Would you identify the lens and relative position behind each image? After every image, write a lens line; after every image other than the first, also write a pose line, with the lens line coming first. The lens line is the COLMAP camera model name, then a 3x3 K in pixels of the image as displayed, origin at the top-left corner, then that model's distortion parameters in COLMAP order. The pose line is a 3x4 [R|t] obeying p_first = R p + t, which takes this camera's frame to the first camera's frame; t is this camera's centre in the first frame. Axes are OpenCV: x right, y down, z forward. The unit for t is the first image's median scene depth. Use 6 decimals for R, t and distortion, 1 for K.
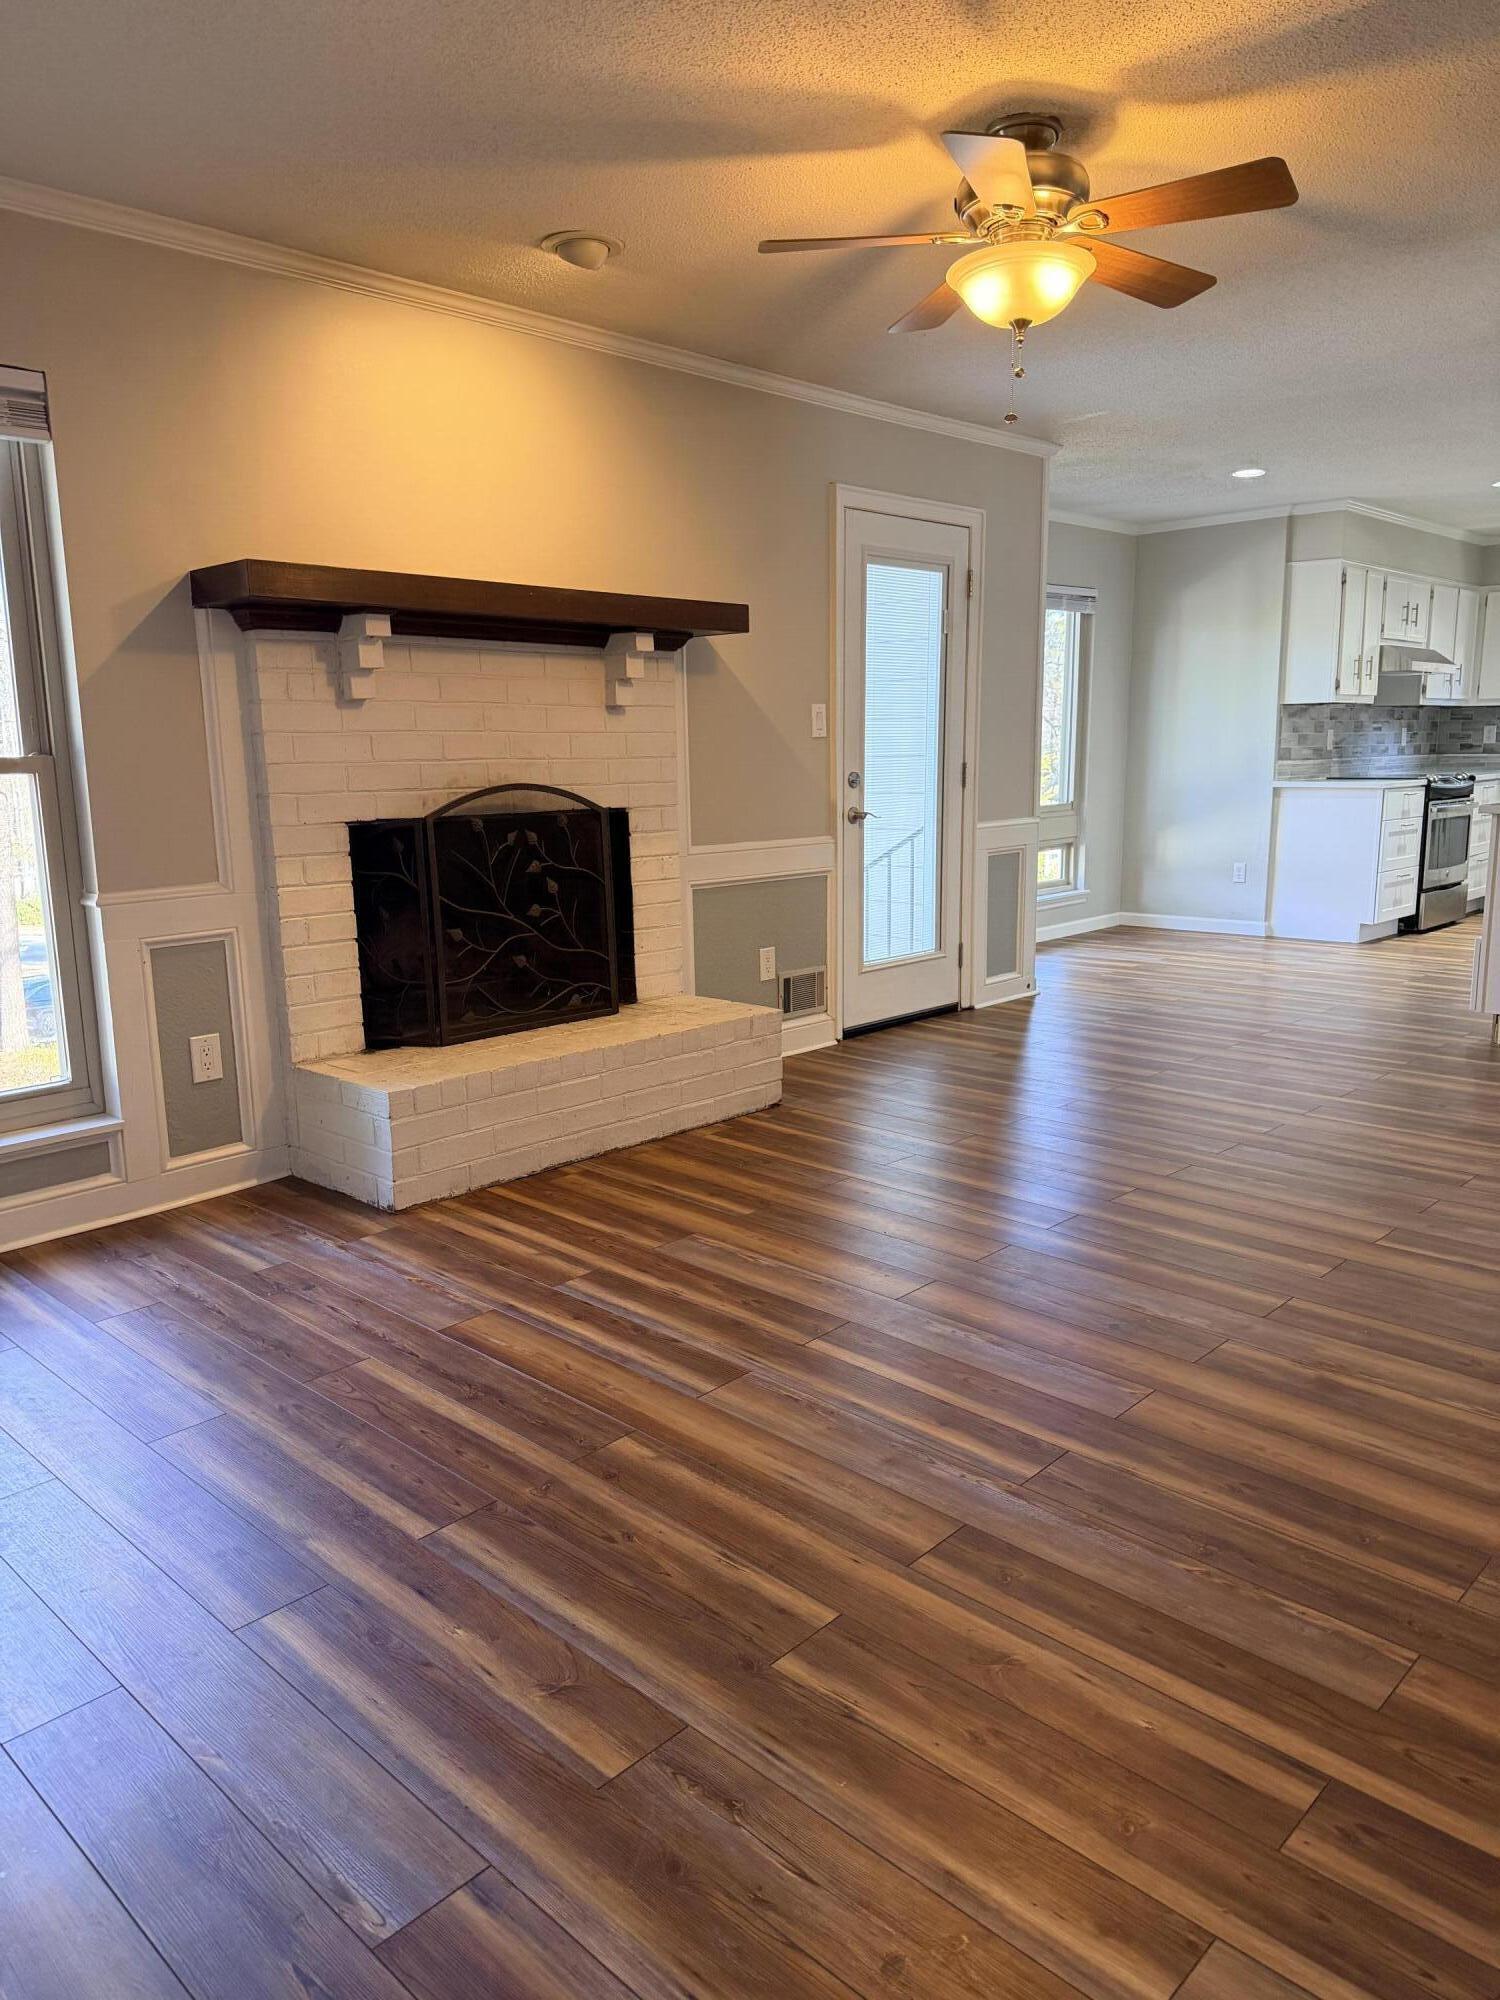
lens RADIAL K [[1411.7, 0, 745.2], [0, 1411.7, 1002.7], [0, 0, 1]] dist [0.046362, -0.000560]
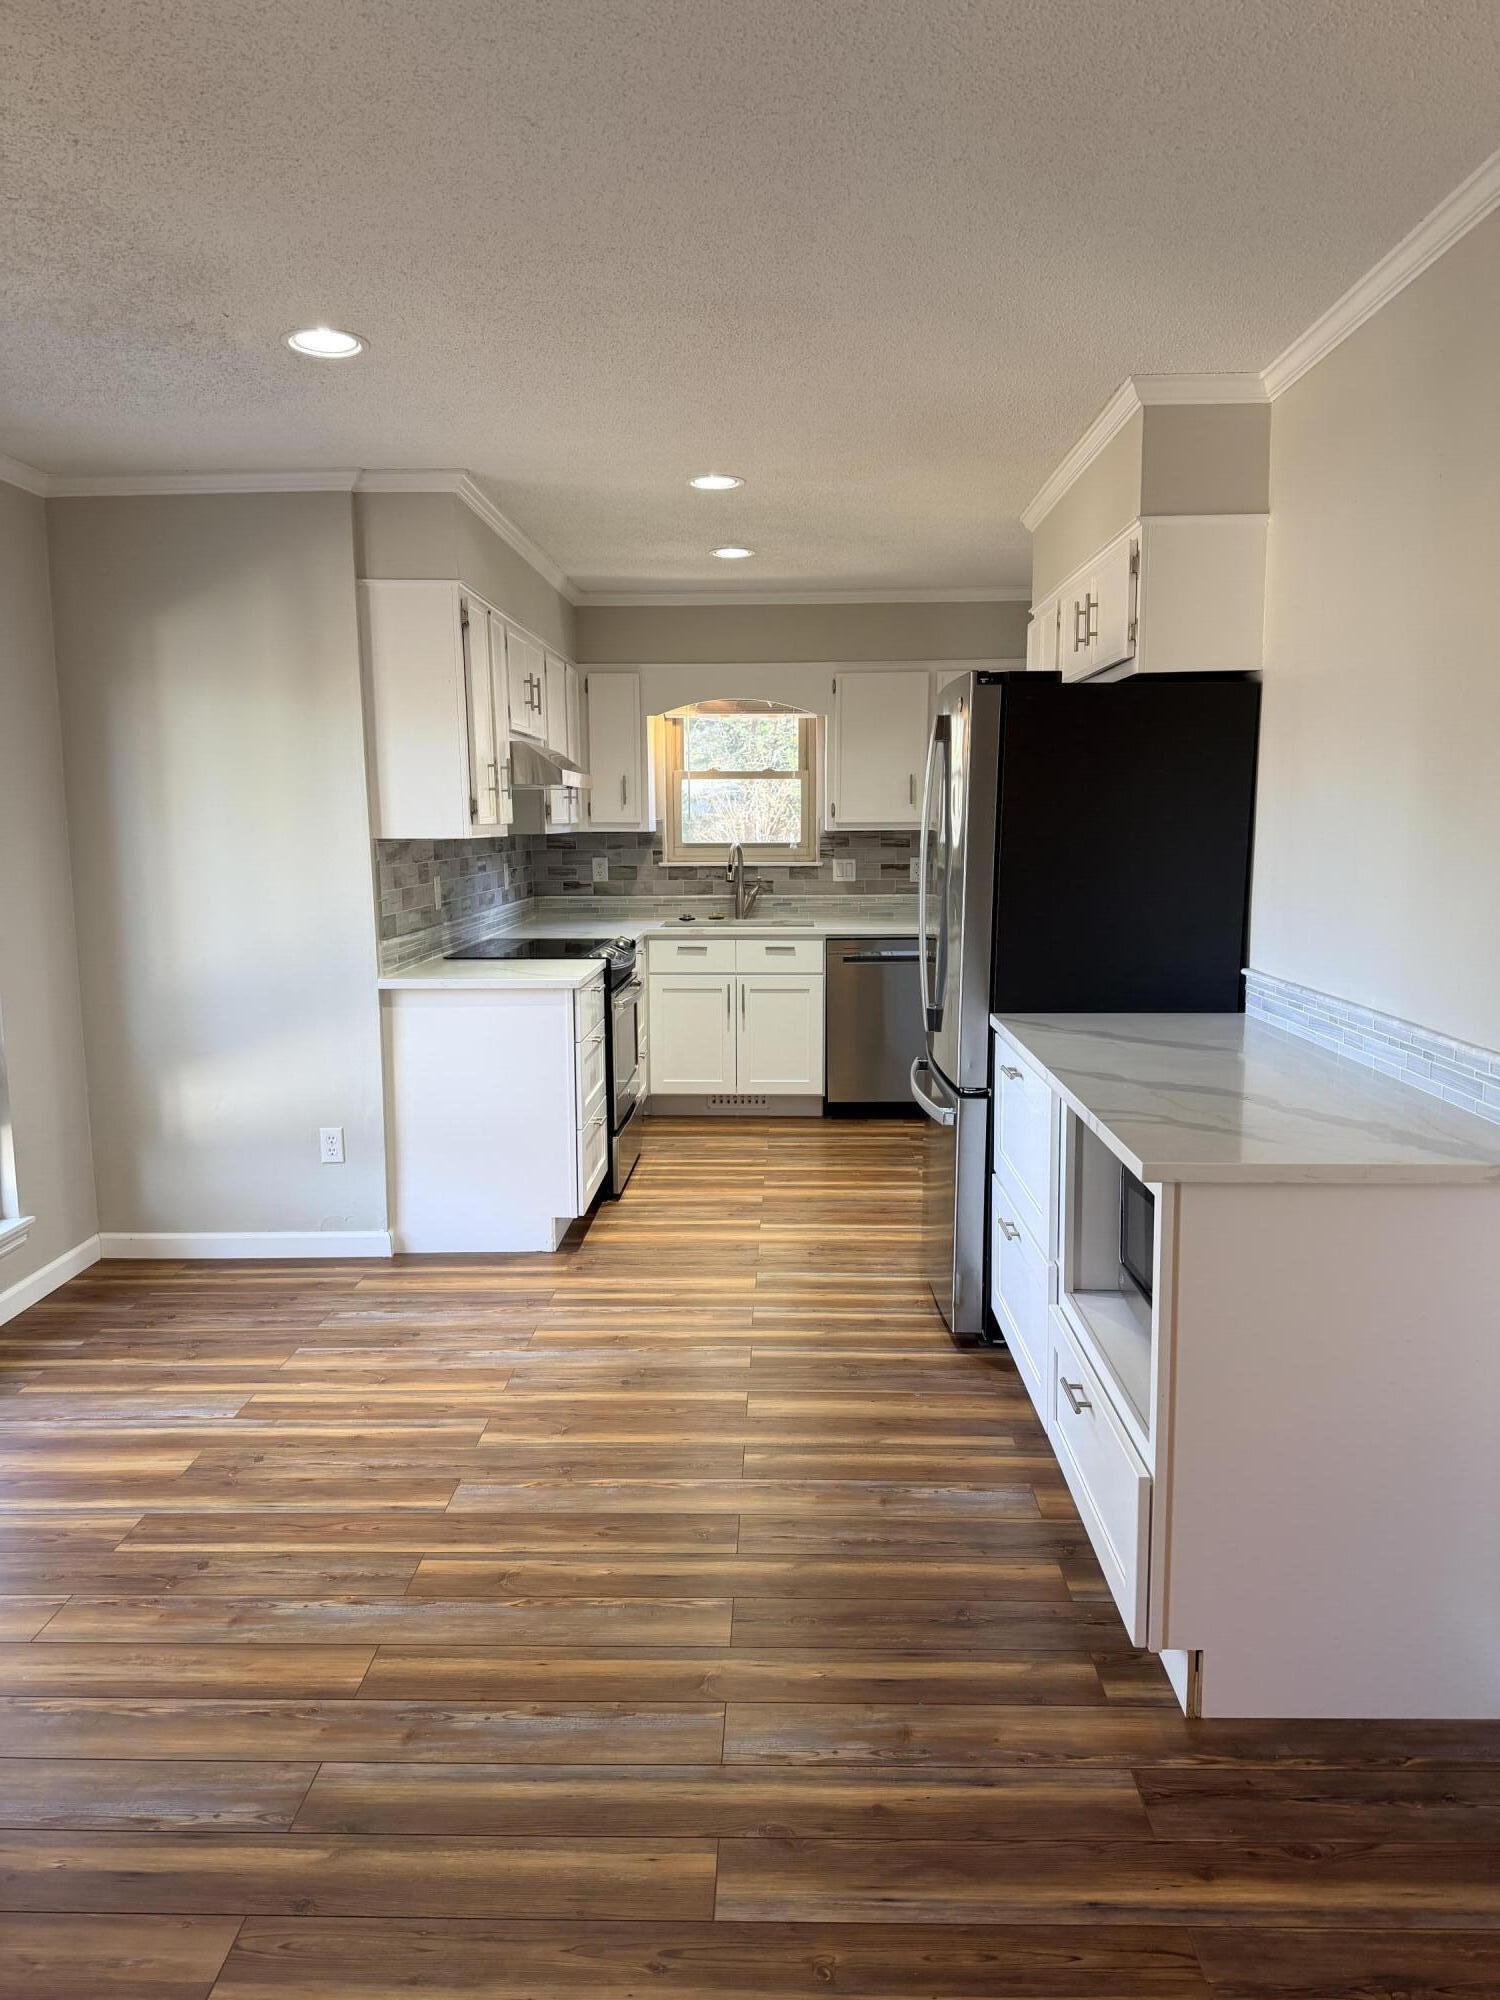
lens RADIAL K [[1411.7, 0, 748.8], [0, 1411.7, 1011.0], [0, 0, 1]] dist [0.046362, -0.000560]
pose [[0.743135, -0.091391, 0.662871, 0.112748], [0.124914, 0.992162, -0.003249, -0.120721], [-0.657378, 0.085216, 0.748727, 0.488321]]
